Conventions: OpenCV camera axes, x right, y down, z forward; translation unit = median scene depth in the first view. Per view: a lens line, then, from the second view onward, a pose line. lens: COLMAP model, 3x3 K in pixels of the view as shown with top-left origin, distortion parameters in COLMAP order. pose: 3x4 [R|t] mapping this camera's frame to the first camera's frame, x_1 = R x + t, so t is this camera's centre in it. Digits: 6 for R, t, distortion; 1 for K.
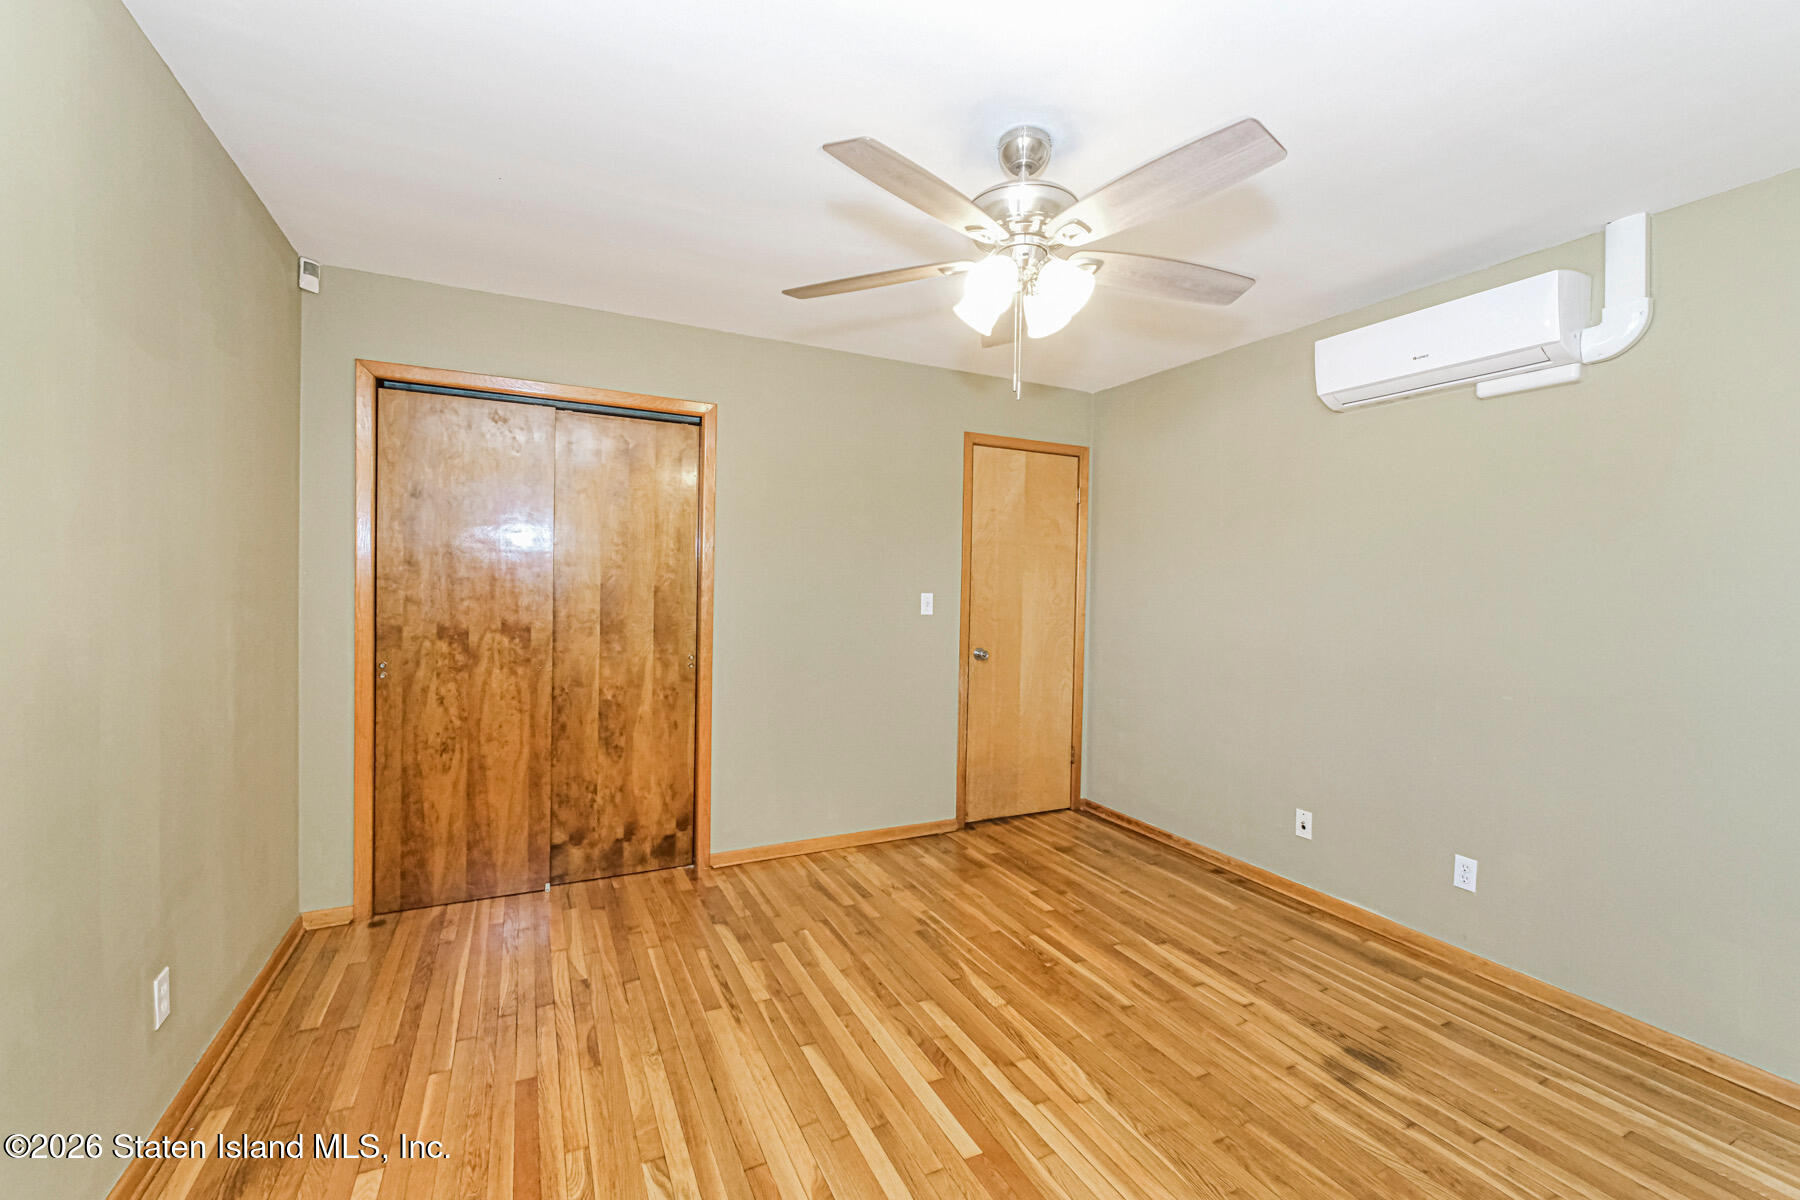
lens RADIAL K [[757.3, 0, 905.4], [0, 757.3, 598.1], [0, 0, 1]] dist [-0.005090, 0.000291]
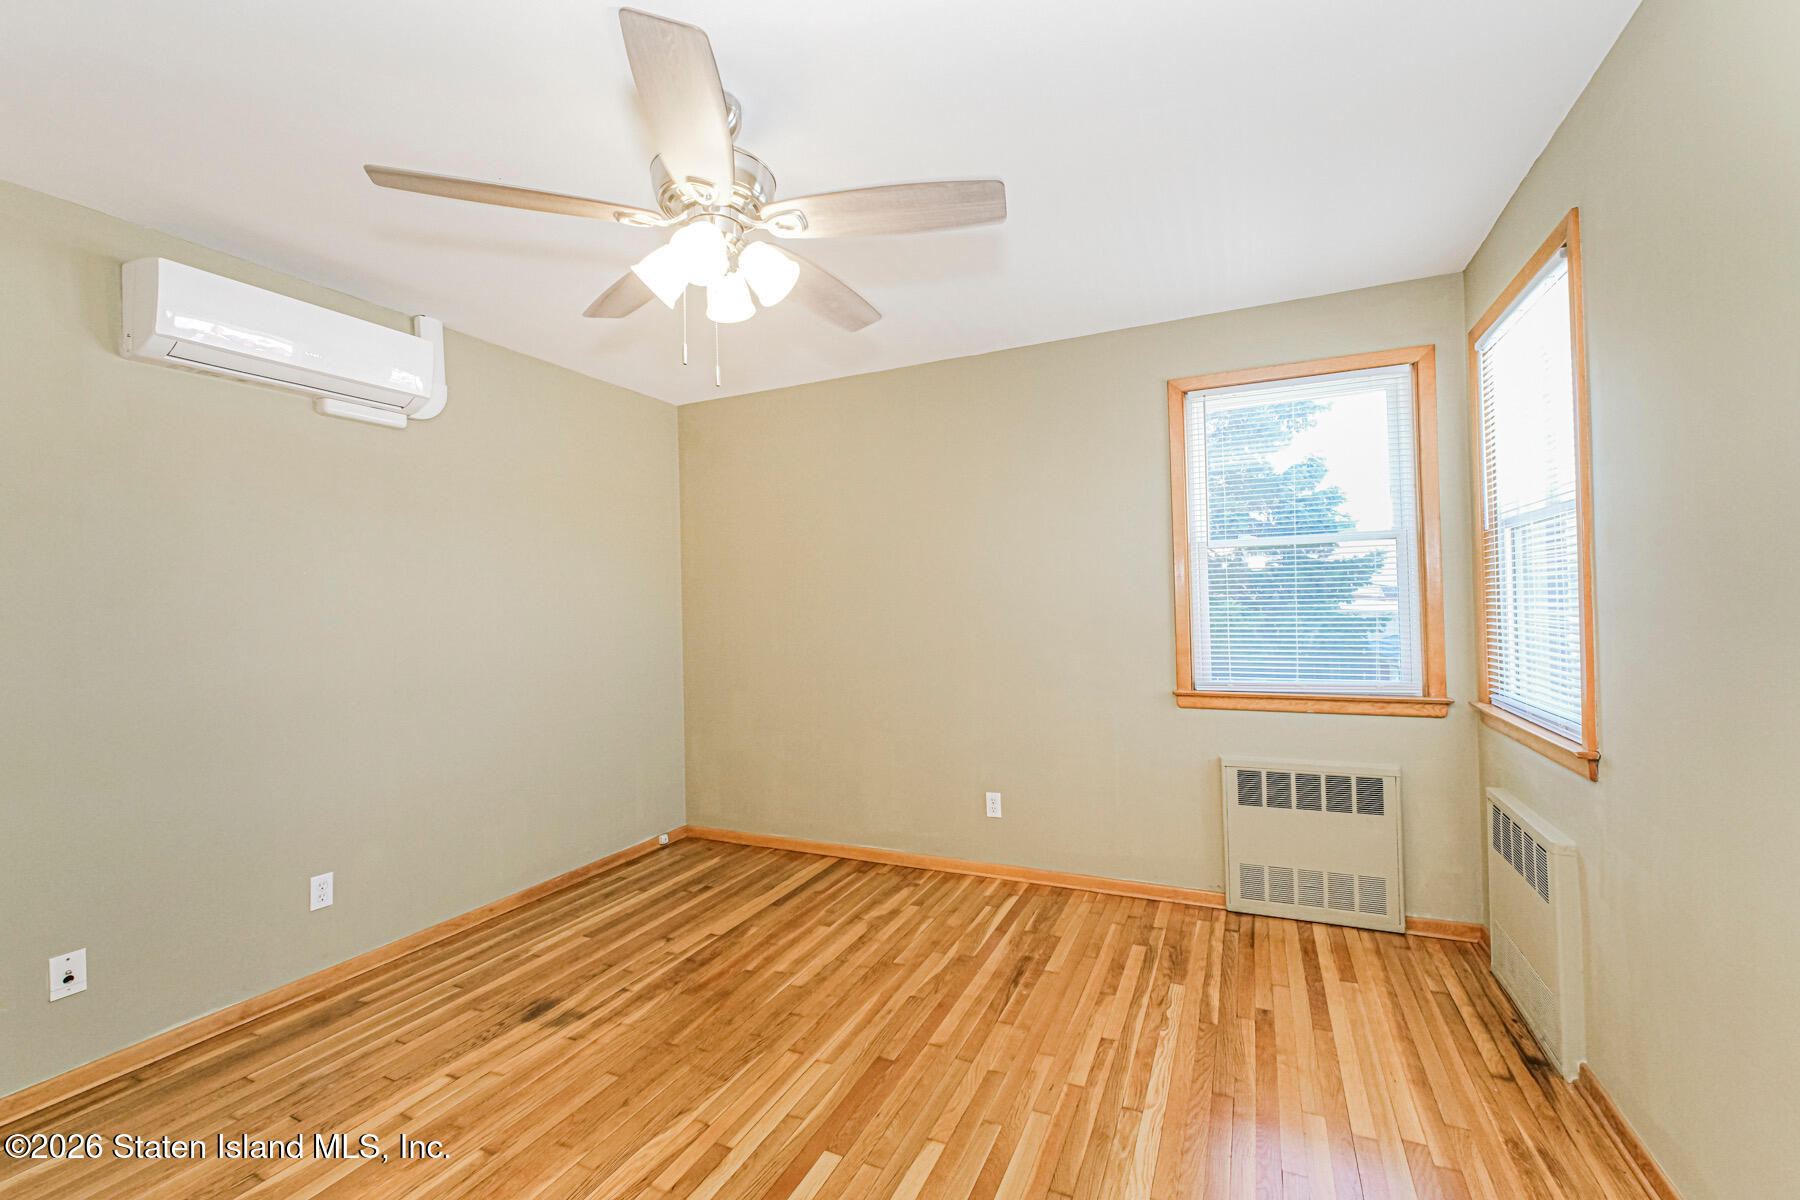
lens RADIAL K [[757.3, 0, 905.3], [0, 757.3, 593.1], [0, 0, 1]] dist [-0.005090, 0.000291]
pose [[-0.623948, 0.007507, 0.781430, -0.578131], [0.030161, 0.999440, 0.014481, -0.016739], [-0.780883, 0.032604, -0.623825, 1.159224]]
